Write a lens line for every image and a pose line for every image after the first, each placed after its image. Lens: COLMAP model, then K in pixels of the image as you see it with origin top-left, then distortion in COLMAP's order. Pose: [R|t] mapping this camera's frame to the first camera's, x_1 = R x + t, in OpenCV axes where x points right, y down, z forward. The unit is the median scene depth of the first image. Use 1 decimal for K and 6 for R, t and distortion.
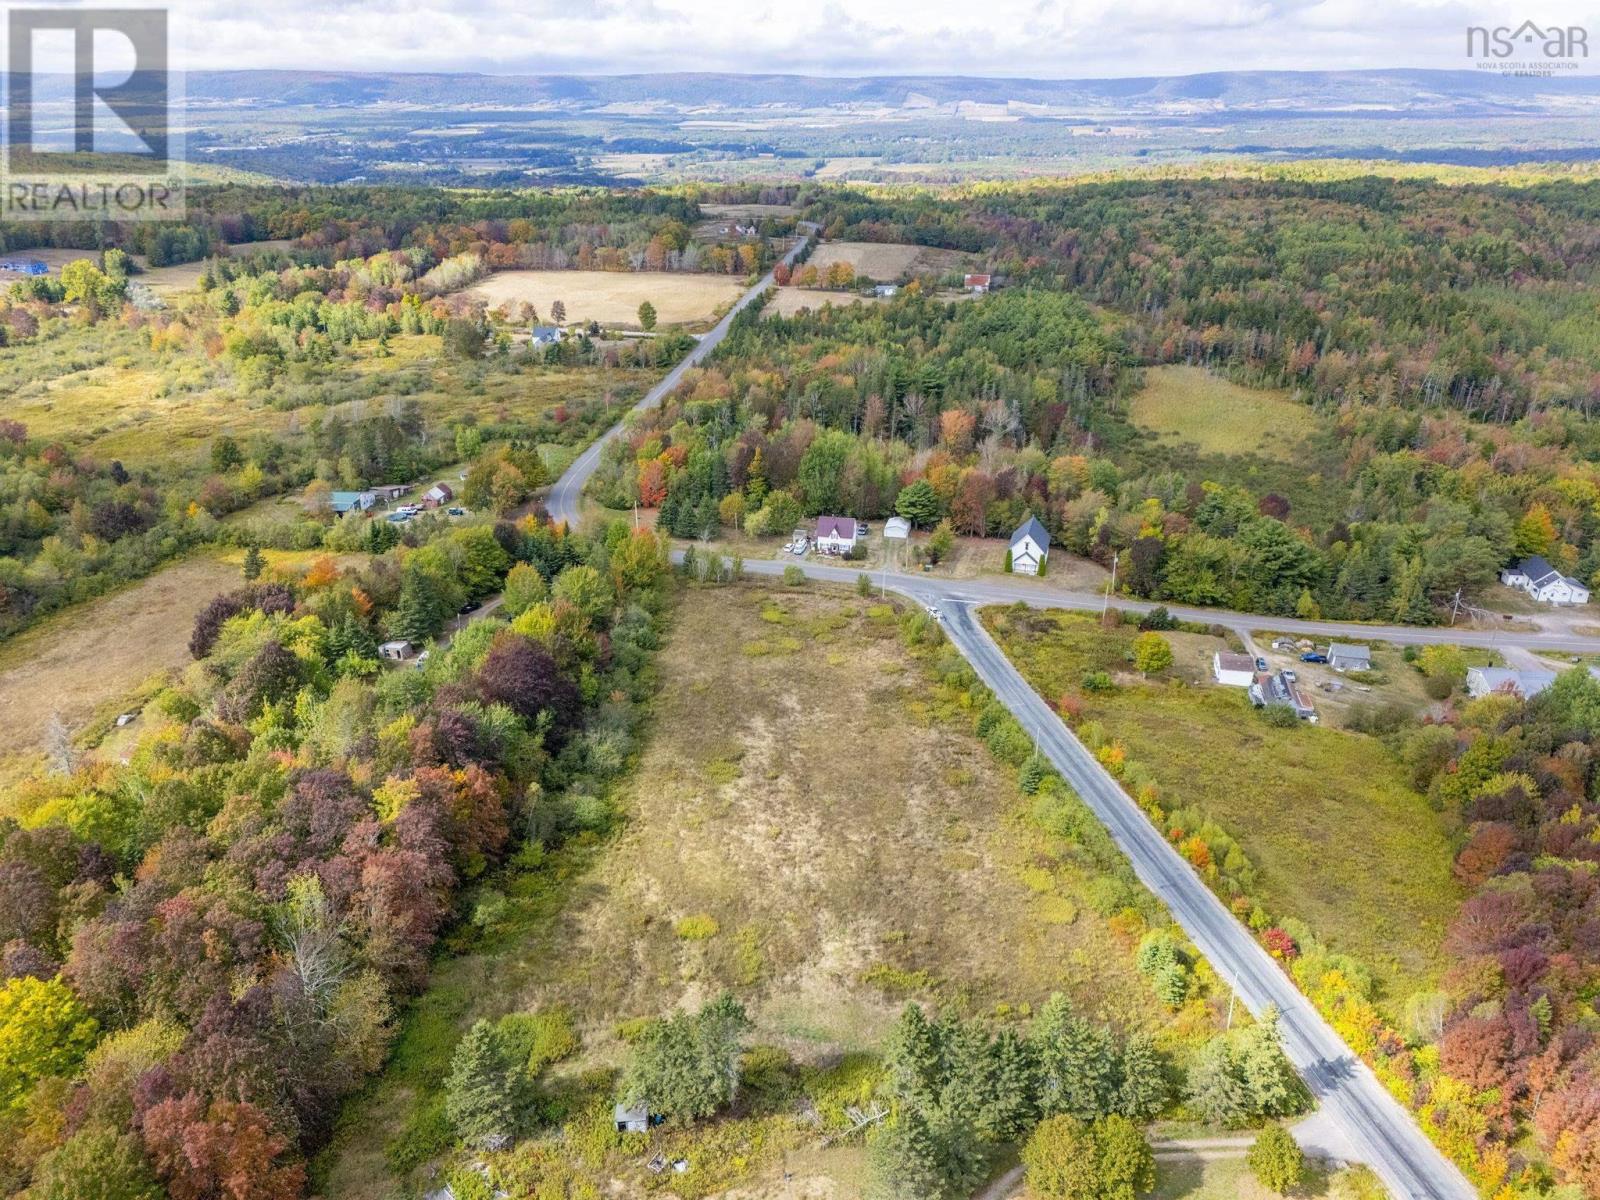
lens RADIAL K [[1190.8, 0, 804.0], [0, 1190.8, 599.1], [0, 0, 1]] dist [0.063893, -0.057529]
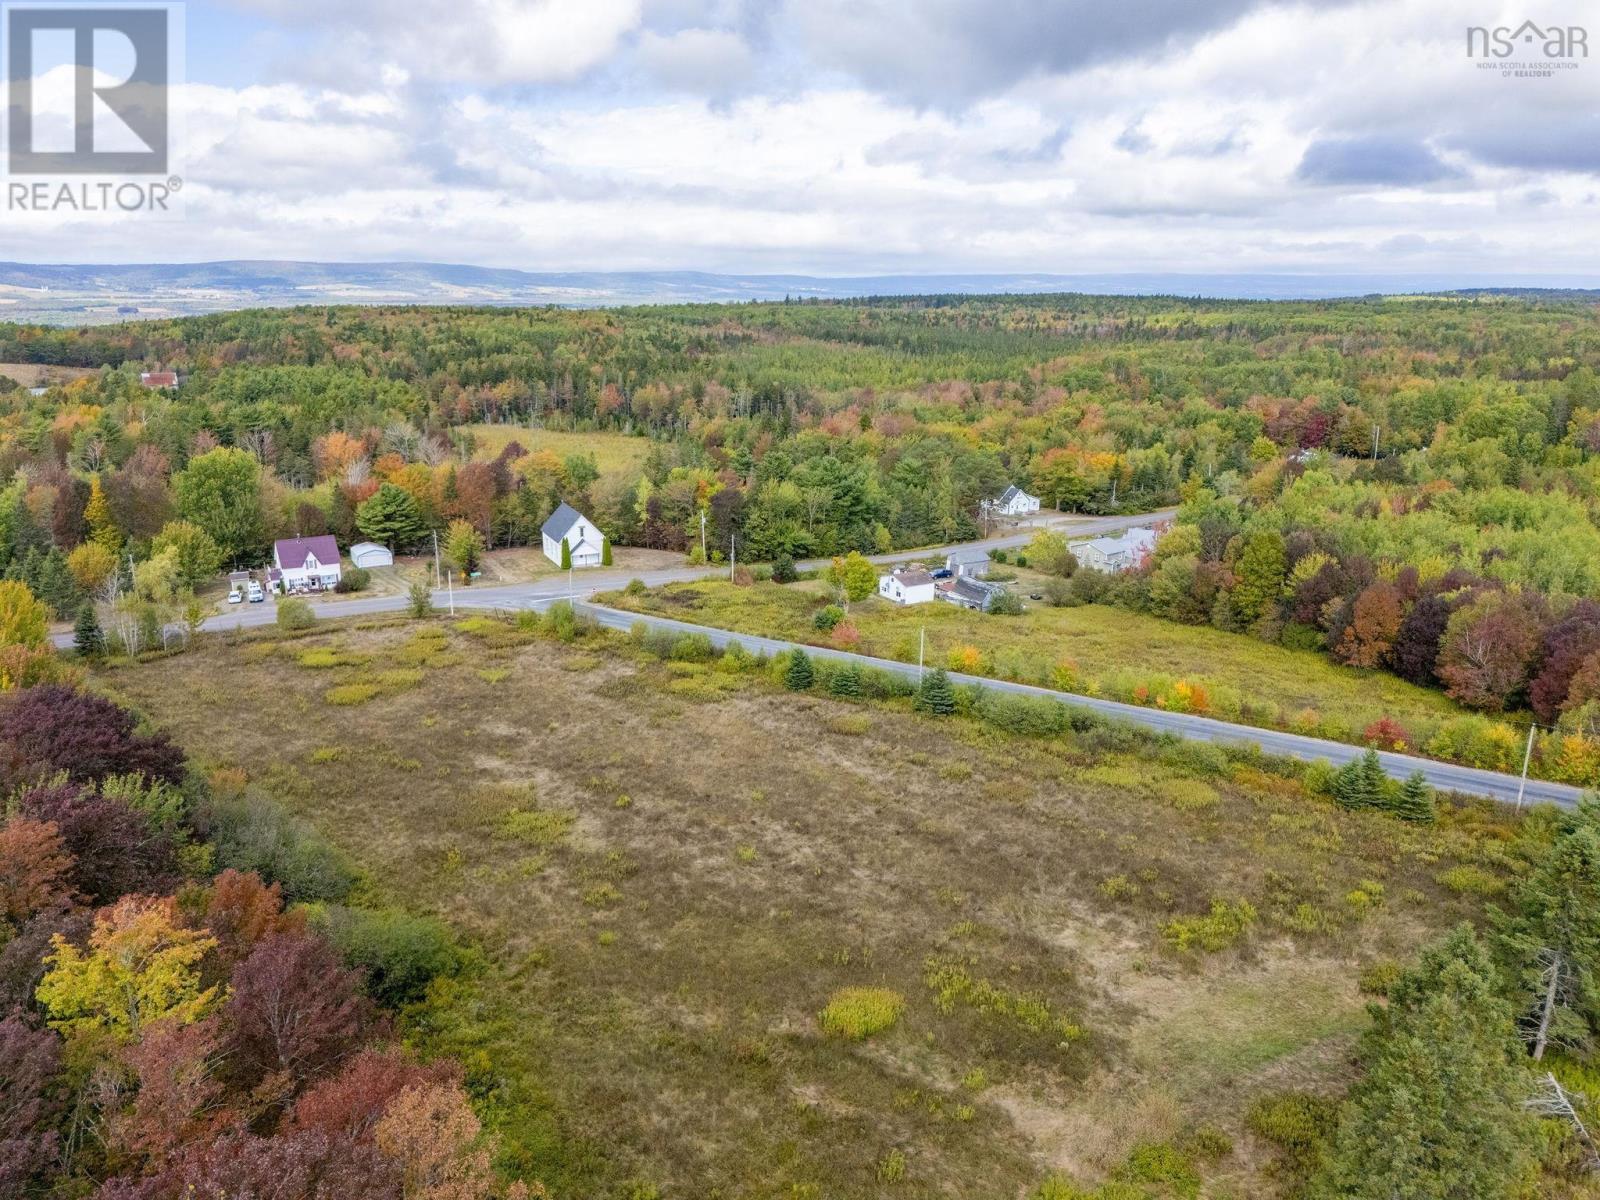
lens RADIAL K [[1190.8, 0, 814.3], [0, 1190.8, 585.6], [0, 0, 1]] dist [0.063893, -0.057529]
pose [[0.730862, -0.167006, 0.661778, -0.221328], [0.269948, 0.961272, -0.055542, 0.073194], [-0.626872, 0.219239, 0.747640, 0.343173]]
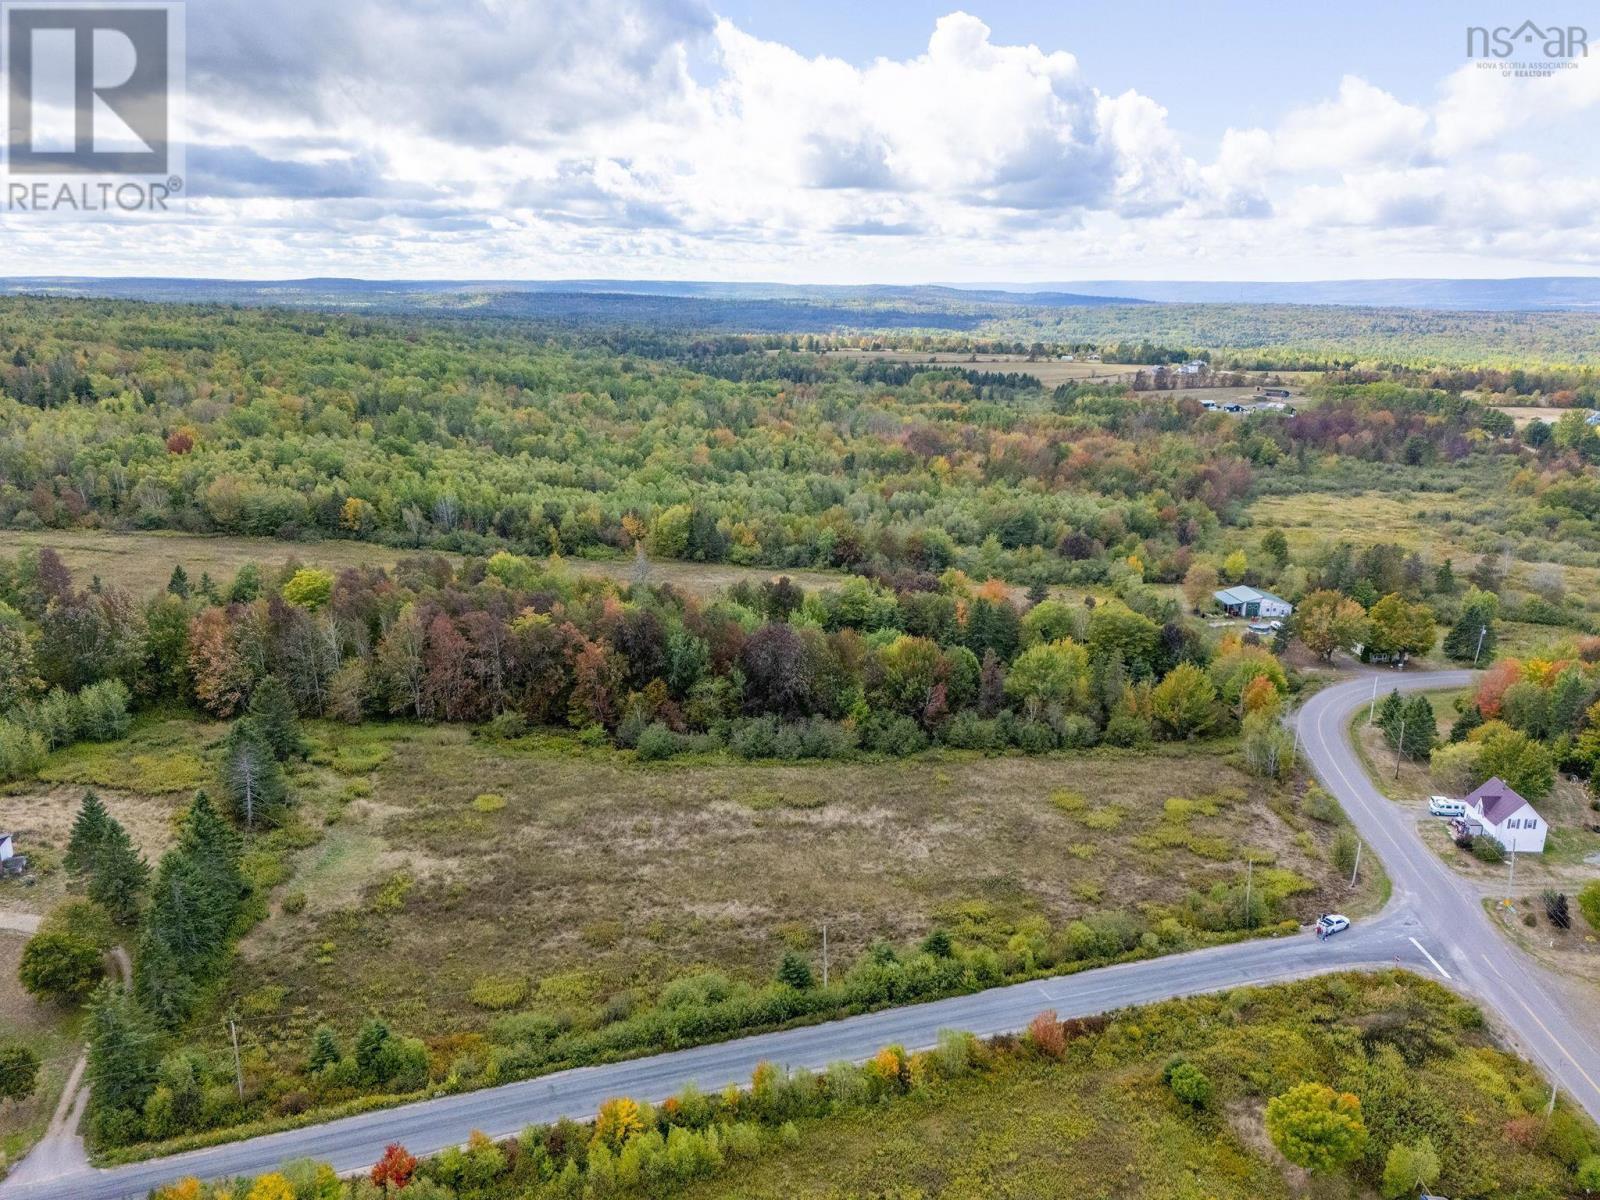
lens RADIAL K [[1190.8, 0, 794.0], [0, 1190.8, 614.5], [0, 0, 1]] dist [0.063893, -0.057529]
pose [[0.147919, 0.267067, -0.952258, 0.556338], [-0.401774, 0.896046, 0.188892, -0.123342], [0.903713, 0.354651, 0.239842, 0.518761]]
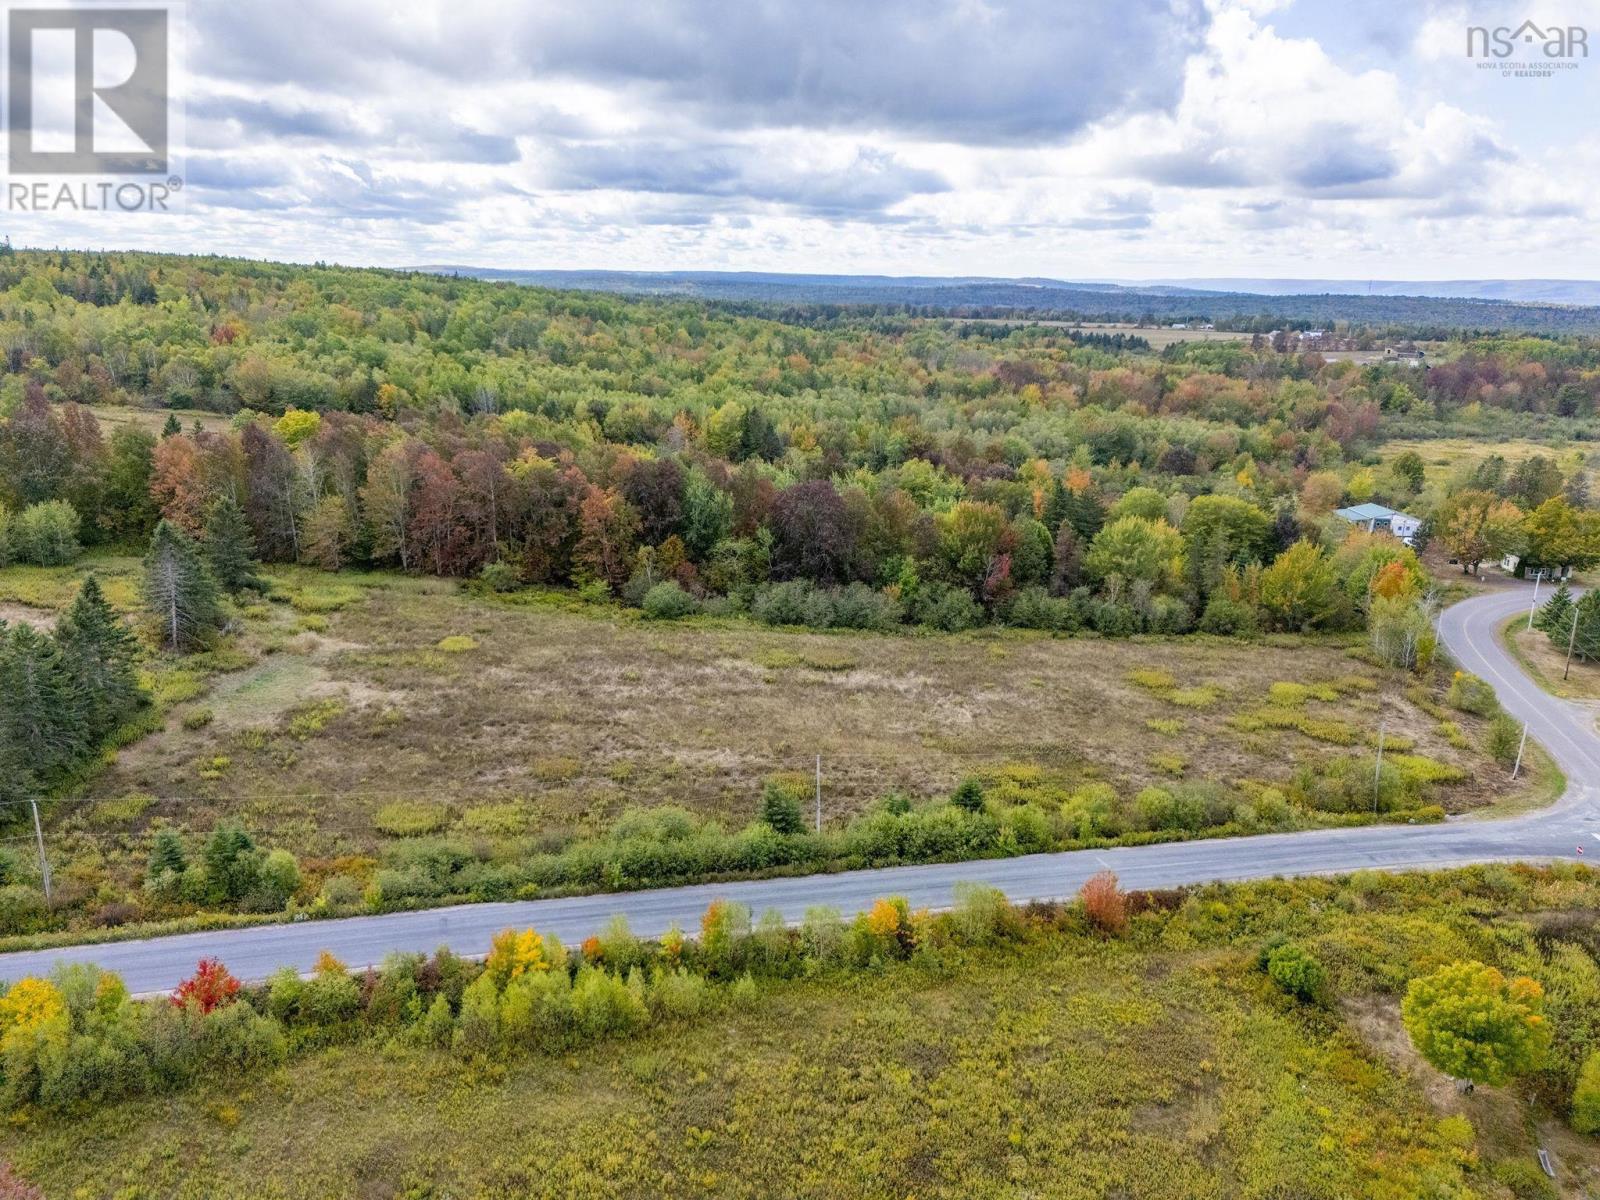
lens RADIAL K [[1198.7, 0, 796.0], [0, 1198.7, 606.7], [0, 0, 1]] dist [0.050954, -0.039412]
pose [[0.063656, 0.264436, -0.962300, 0.483695], [-0.418271, 0.882547, 0.214851, -0.044629], [0.906089, 0.388826, 0.166785, 0.601992]]
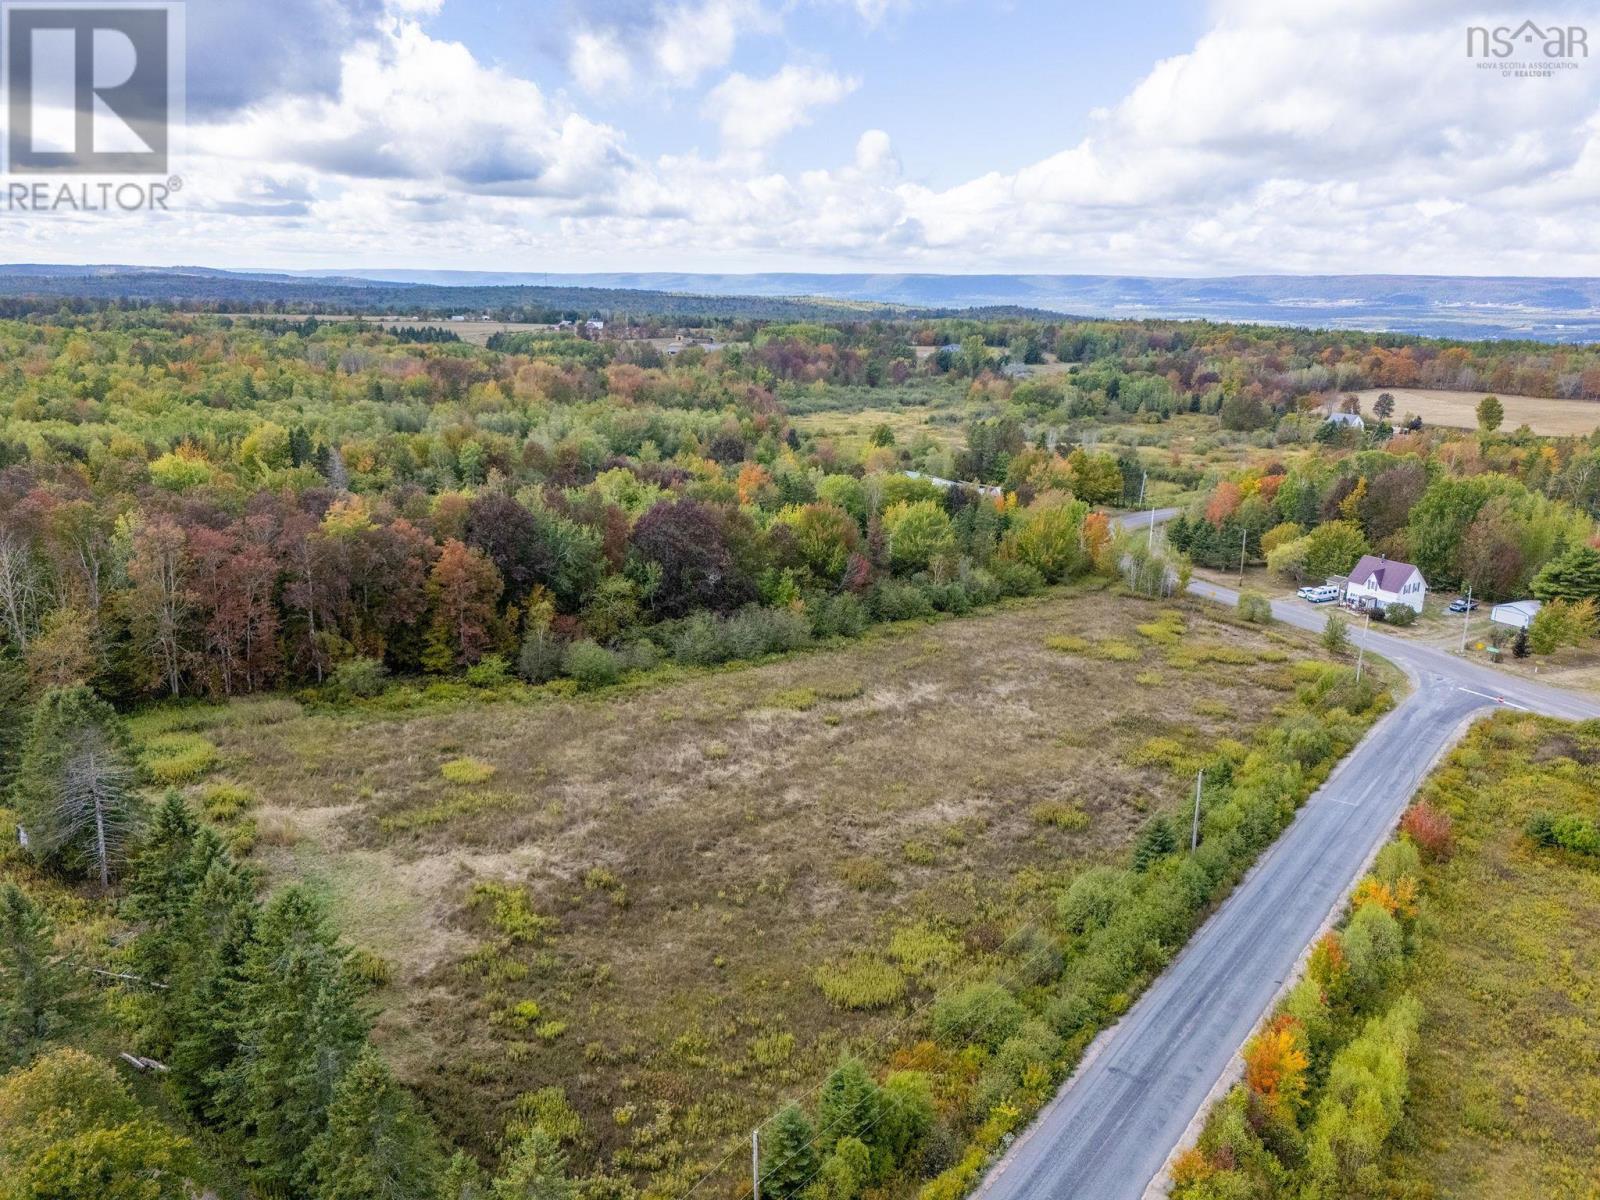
lens RADIAL K [[1190.8, 0, 800.8], [0, 1190.8, 595.8], [0, 0, 1]] dist [0.063893, -0.057529]
pose [[0.665458, 0.198059, -0.719680, 0.306020], [-0.313265, 0.949240, -0.028427, 0.072690], [0.677519, 0.244368, 0.693724, 0.340674]]
